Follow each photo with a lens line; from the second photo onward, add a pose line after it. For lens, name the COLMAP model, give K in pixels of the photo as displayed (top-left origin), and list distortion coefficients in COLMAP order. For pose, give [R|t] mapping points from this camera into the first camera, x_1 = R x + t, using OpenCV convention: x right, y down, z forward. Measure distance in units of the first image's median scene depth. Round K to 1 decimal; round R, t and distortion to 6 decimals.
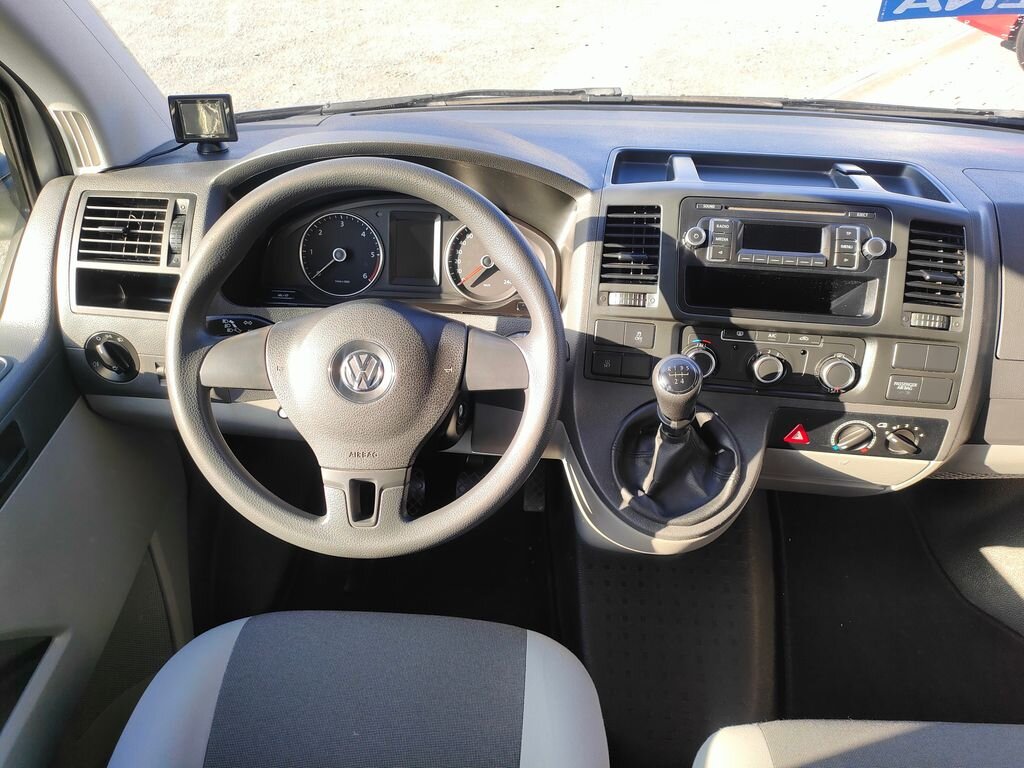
lens RADIAL K [[785.0, 0, 506.8], [0, 785.0, 378.6], [0, 0, 1]] dist [0.062711, -0.056094]
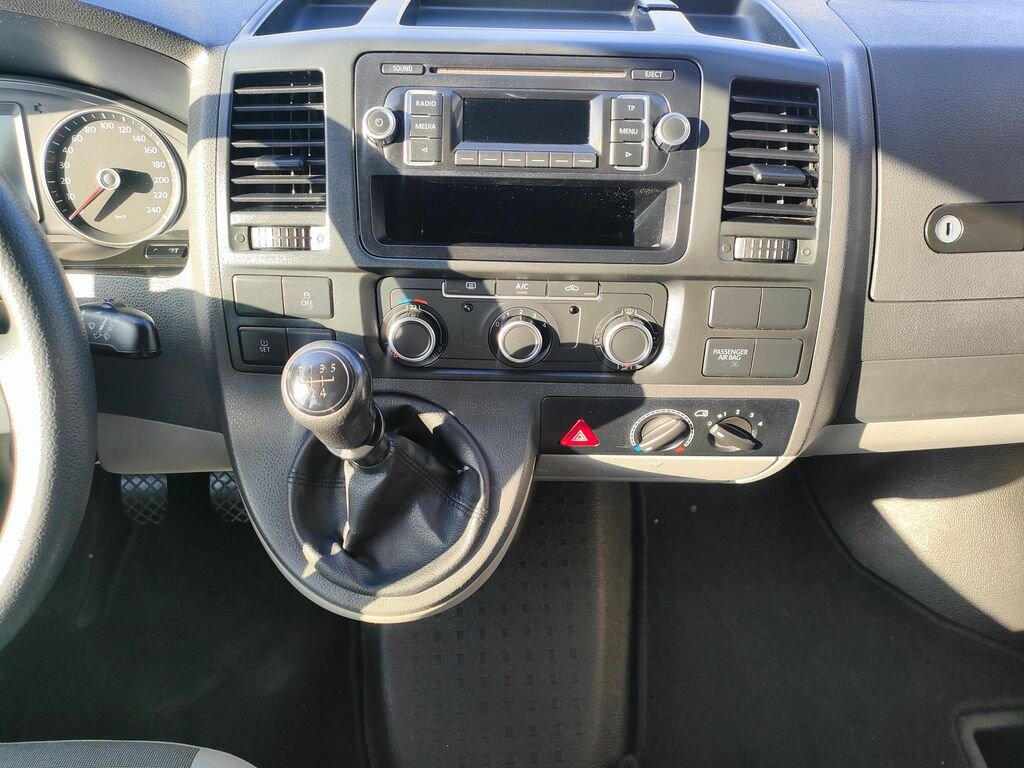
lens RADIAL K [[785.0, 0, 510.2], [0, 785.0, 383.8], [0, 0, 1]] dist [0.062711, -0.056094]
pose [[0.994532, -0.071035, 0.076555, 0.272107], [0.060809, 0.989844, 0.128499, -0.057943], [-0.084906, -0.123141, 0.988750, 0.383607]]
